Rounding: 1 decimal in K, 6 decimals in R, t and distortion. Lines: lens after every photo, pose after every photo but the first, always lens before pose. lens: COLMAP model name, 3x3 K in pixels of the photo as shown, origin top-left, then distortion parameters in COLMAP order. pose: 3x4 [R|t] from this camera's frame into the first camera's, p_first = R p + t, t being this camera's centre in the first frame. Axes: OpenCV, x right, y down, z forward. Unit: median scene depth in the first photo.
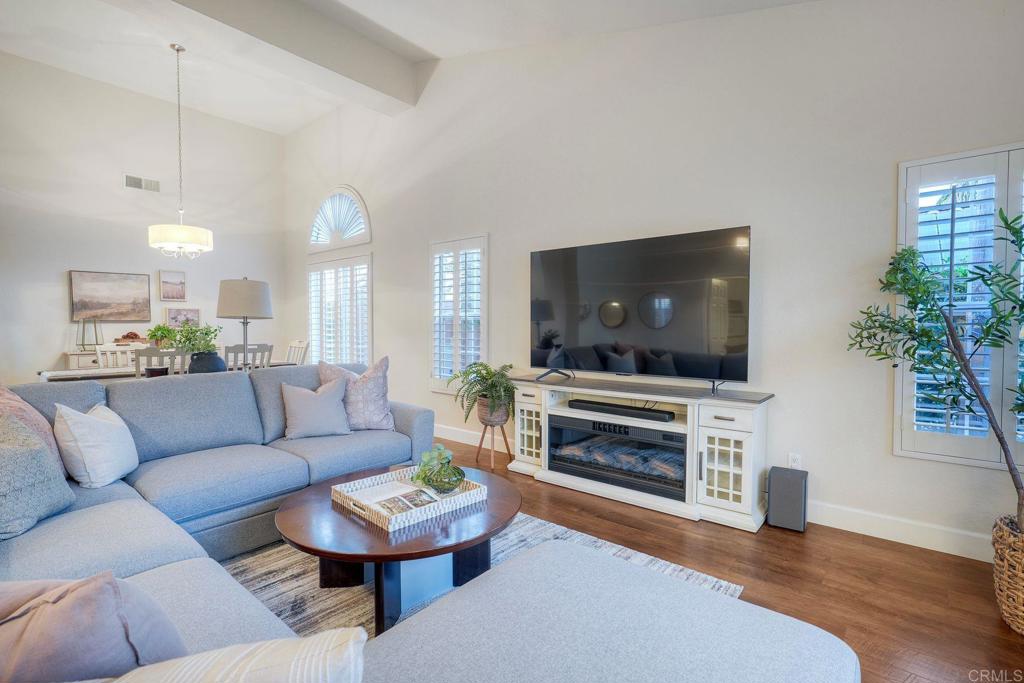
lens RADIAL K [[463.8, 0, 506.9], [0, 463.8, 338.8], [0, 0, 1]] dist [0.000465, -0.000156]
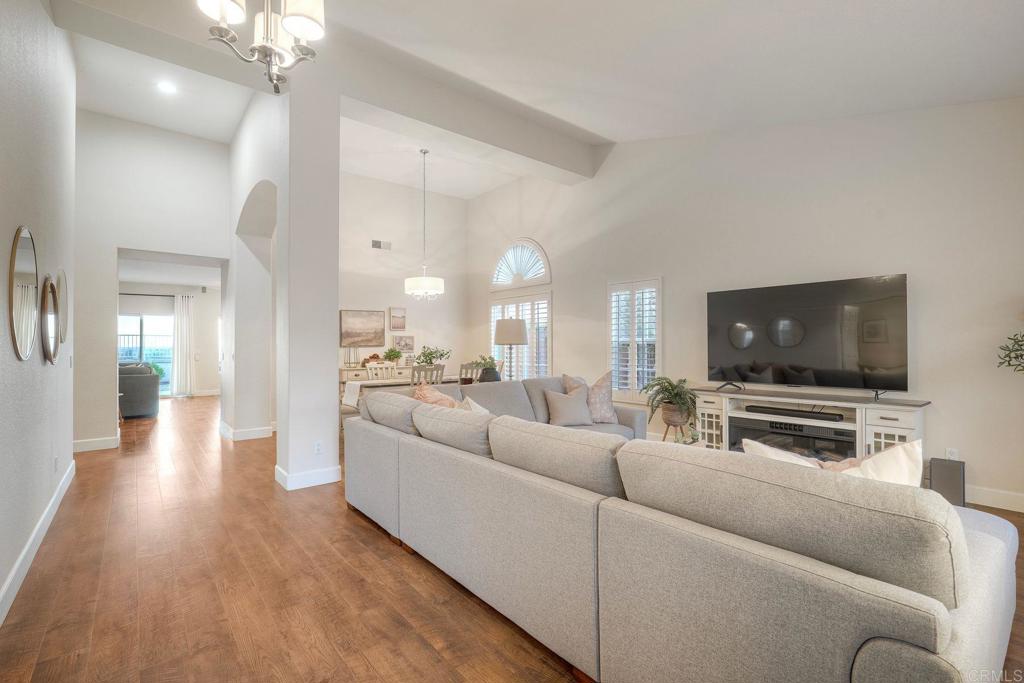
lens RADIAL K [[450.4, 0, 512.0], [0, 450.4, 341.5], [0, 0, 1]] dist [-0.001834, 0.001205]
pose [[0.984076, -0.006953, -0.177610, -0.253381], [0.000110, 0.999258, -0.038507, 0.000544], [0.177746, 0.037874, 0.983347, -0.323906]]
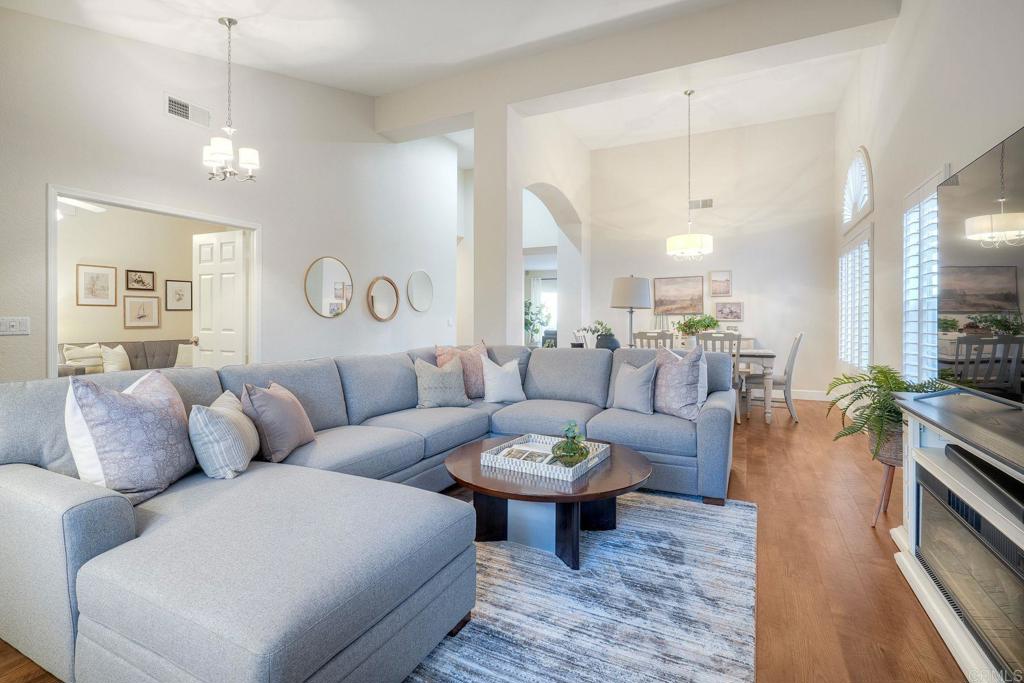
lens RADIAL K [[469.5, 0, 531.6], [0, 469.5, 325.0], [0, 0, 1]] dist [-0.000291, 0.000003]
pose [[0.263784, 0.012224, -0.964504, 0.477266], [-0.032221, 0.999473, 0.003855, 0.004140], [0.964044, 0.030060, 0.264039, 0.337962]]
